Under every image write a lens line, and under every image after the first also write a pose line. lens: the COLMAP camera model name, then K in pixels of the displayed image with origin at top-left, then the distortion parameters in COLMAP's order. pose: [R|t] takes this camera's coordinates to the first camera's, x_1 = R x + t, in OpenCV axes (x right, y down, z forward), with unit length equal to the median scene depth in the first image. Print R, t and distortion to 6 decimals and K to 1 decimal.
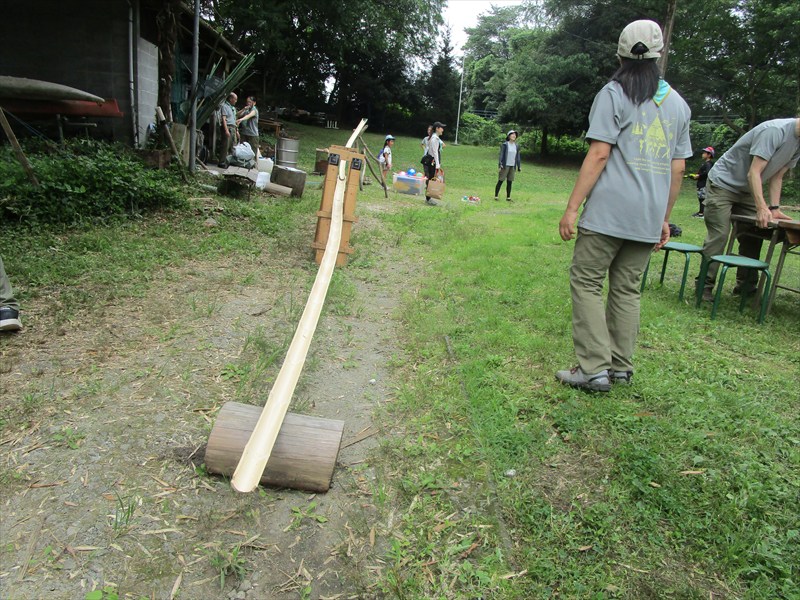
lens RADIAL K [[568.5, 0, 400.0], [0, 568.5, 300.0], [0, 0, 1]] dist [-0.028602, 0.011048]
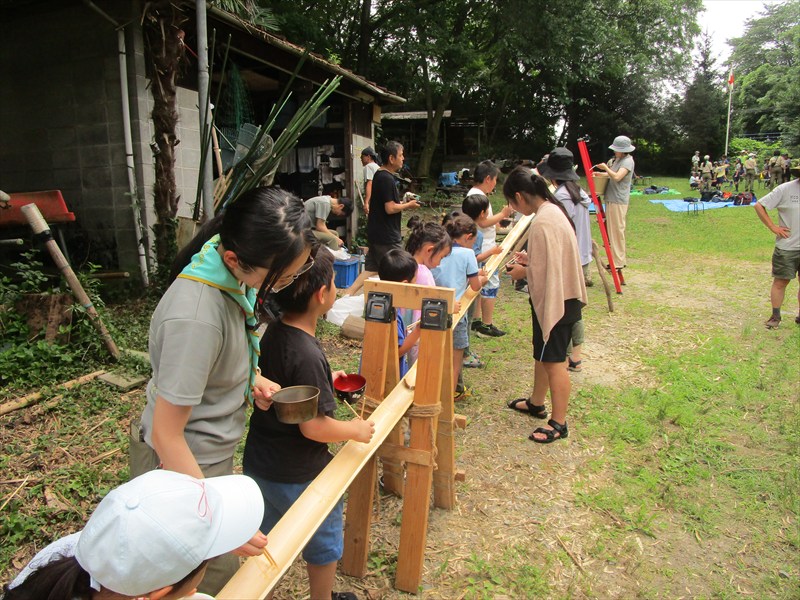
lens RADIAL K [[568.5, 0, 400.0], [0, 568.5, 300.0], [0, 0, 1]] dist [-0.028602, 0.011048]
pose [[0.913807, -0.020994, -0.405605, 0.003428], [-0.012828, 0.996673, -0.080490, -0.042943], [0.405945, 0.078755, 0.910498, 0.131564]]
